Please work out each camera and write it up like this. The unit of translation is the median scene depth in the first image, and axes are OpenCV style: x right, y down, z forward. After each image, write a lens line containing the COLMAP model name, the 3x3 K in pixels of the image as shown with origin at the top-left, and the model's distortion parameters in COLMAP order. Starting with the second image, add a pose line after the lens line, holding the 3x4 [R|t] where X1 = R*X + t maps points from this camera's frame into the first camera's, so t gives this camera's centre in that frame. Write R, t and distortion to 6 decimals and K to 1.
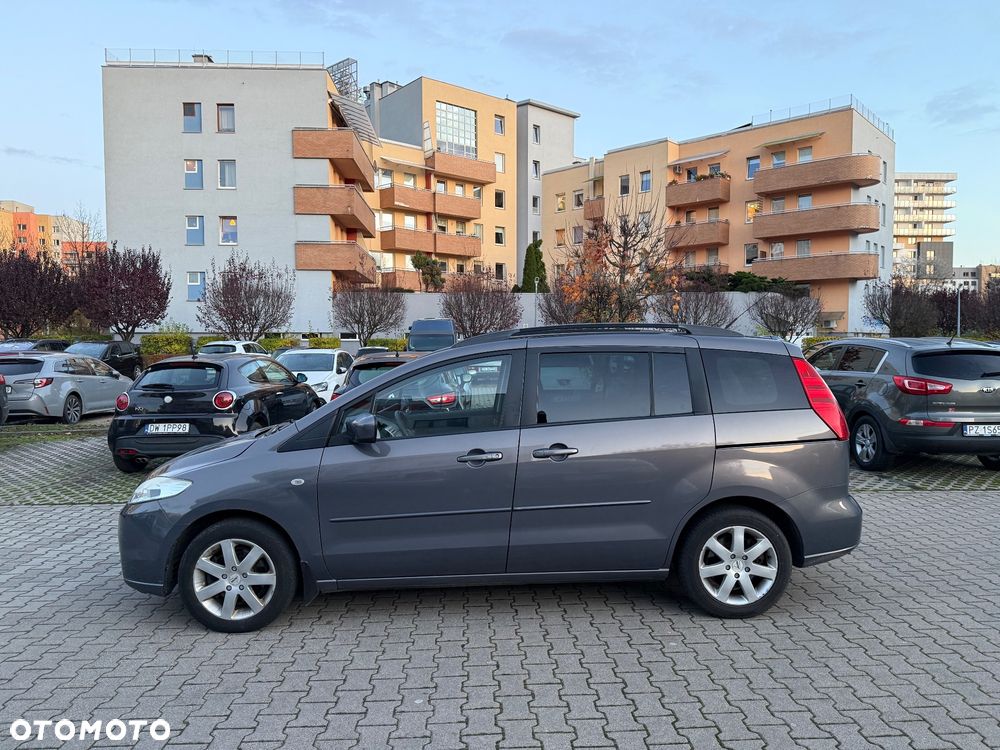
lens RADIAL K [[692.5, 0, 505.8], [0, 692.5, 380.2], [0, 0, 1]] dist [0.061151, -0.088039]
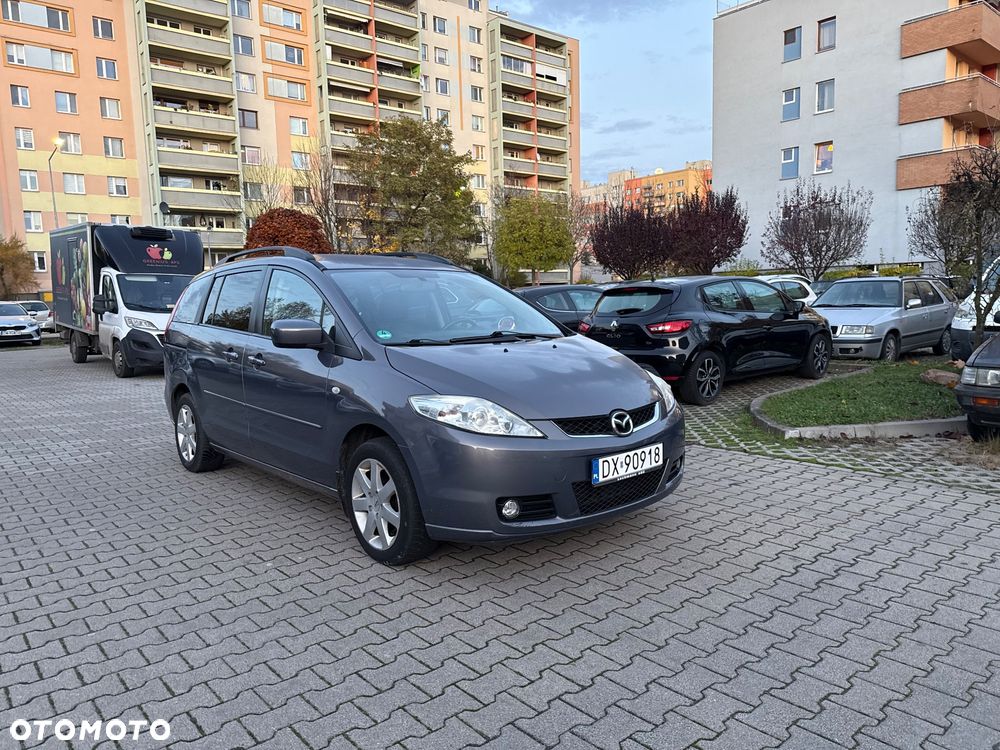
lens RADIAL K [[711.9, 0, 505.5], [0, 711.9, 374.5], [0, 0, 1]] dist [0.011090, -0.009223]
pose [[0.618616, 0.072426, -0.782349, 0.159984], [-0.014026, 0.996602, 0.081170, 0.005540], [0.785569, -0.039240, 0.617529, 0.091408]]
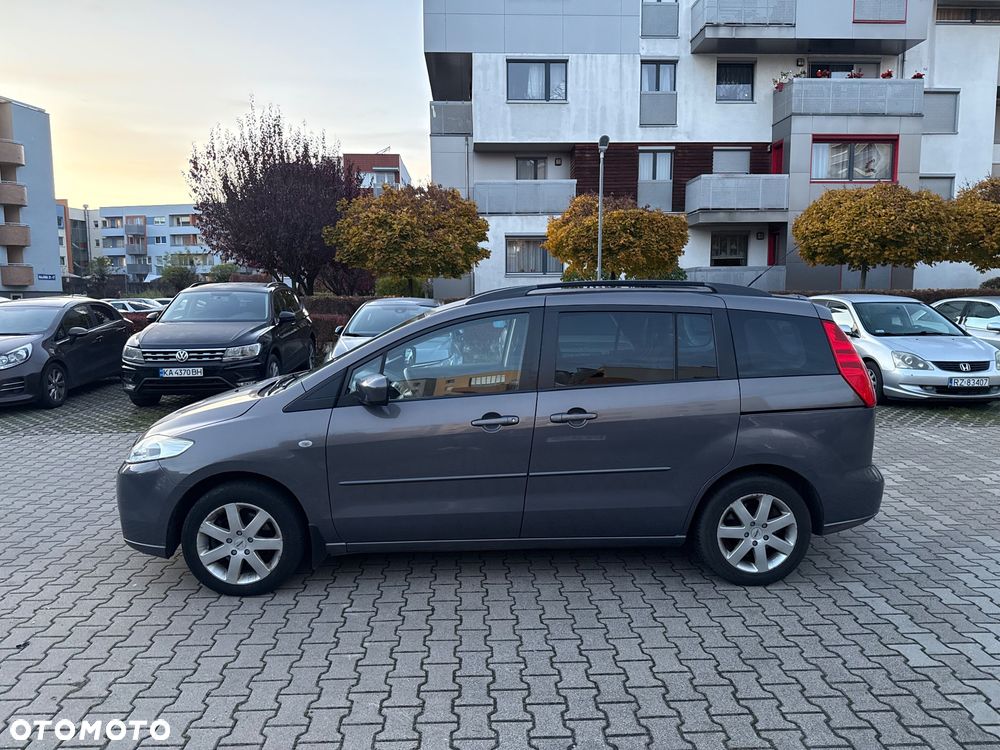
lens RADIAL K [[702.4, 0, 494.2], [0, 702.4, 370.4], [0, 0, 1]] dist [0.027372, -0.031305]
pose [[-0.999881, 0.008893, 0.012623, -0.012277], [0.010738, 0.987913, 0.154634, -0.018130], [-0.011095, 0.154751, -0.987891, 0.351174]]
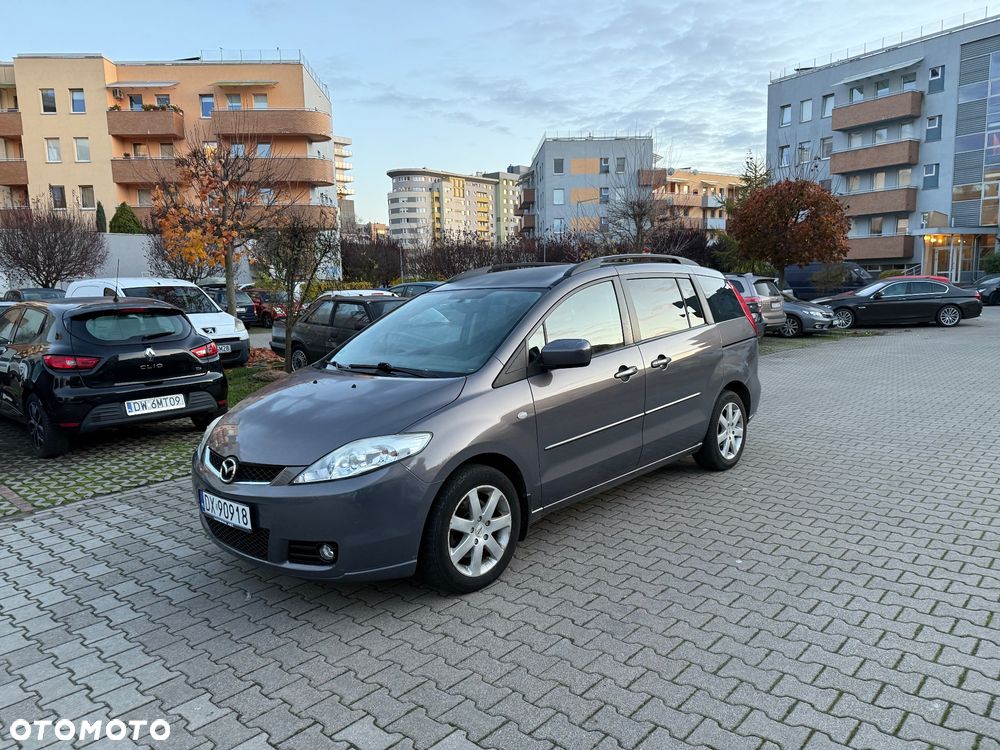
lens RADIAL K [[701.1, 0, 495.7], [0, 701.1, 375.8], [0, 0, 1]] dist [0.027631, -0.030807]
pose [[0.710852, -0.103848, 0.695633, -0.141905], [0.058571, 0.994345, 0.088589, 0.001254], [-0.700899, -0.022230, 0.712914, 0.050452]]
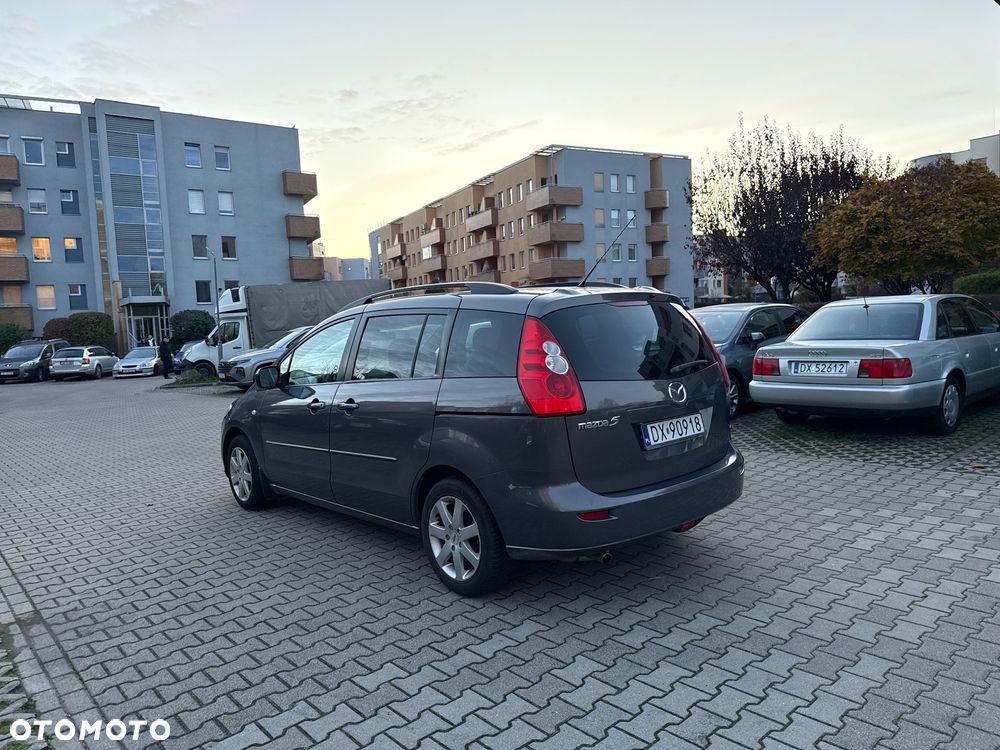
lens RADIAL K [[701.1, 0, 495.7], [0, 701.1, 375.8], [0, 0, 1]] dist [0.027631, -0.030807]
pose [[-0.620420, -0.017188, 0.784081, -0.179183], [0.091240, 0.991389, 0.093928, -0.006170], [-0.778944, 0.129814, -0.613510, 0.286252]]
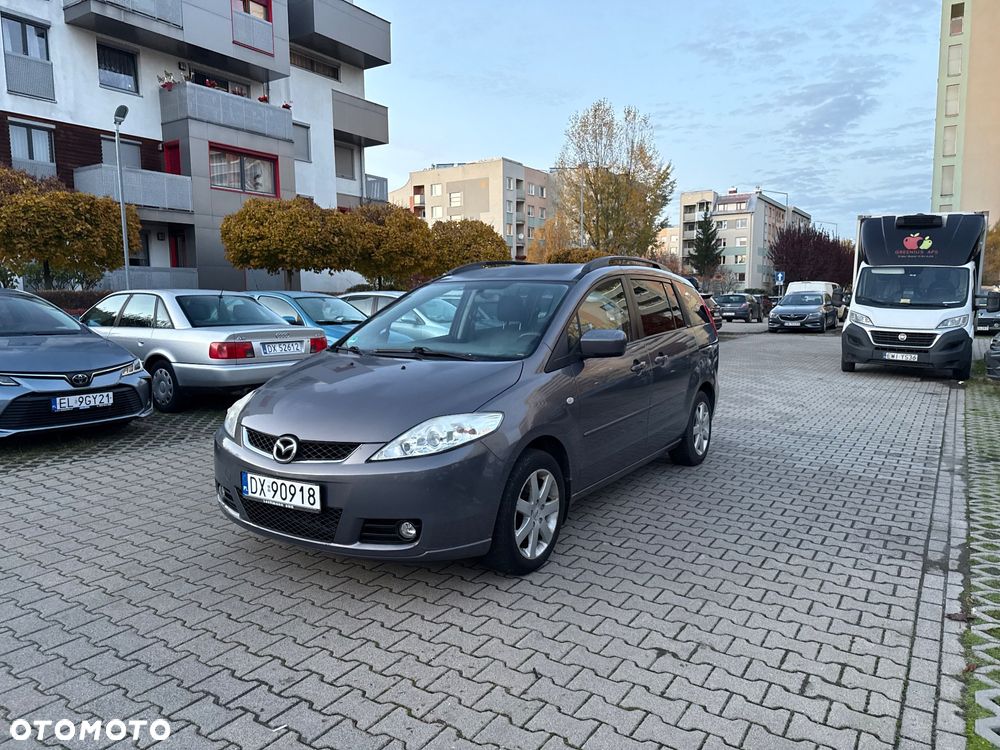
lens RADIAL K [[710.7, 0, 491.8], [0, 710.7, 374.6], [0, 0, 1]] dist [0.026554, -0.031301]
pose [[-0.591056, 0.093065, -0.801244, 0.151506], [-0.028795, 0.990255, 0.136260, -0.006870], [0.806117, 0.103609, -0.582616, 0.286245]]
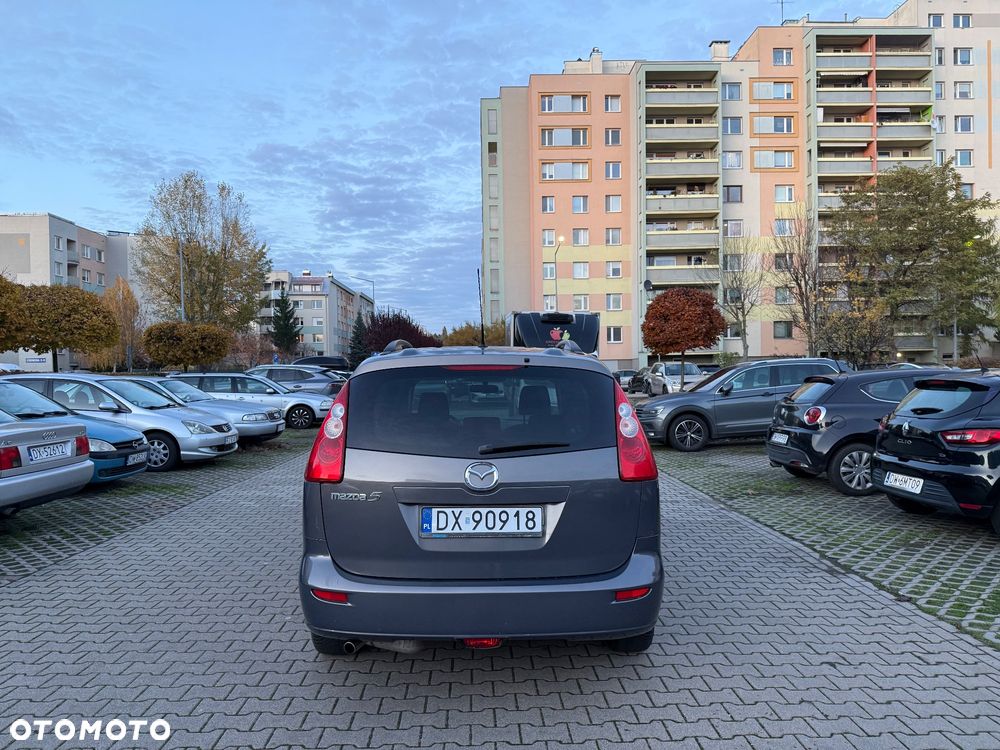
lens RADIAL K [[714.5, 0, 503.0], [0, 714.5, 375.1], [0, 0, 1]] dist [0.030340, -0.037418]
pose [[-0.019830, 0.008303, -0.999769, 0.194659], [-0.037033, 0.999273, 0.009033, -0.006859], [0.999117, 0.037203, -0.019508, 0.186658]]
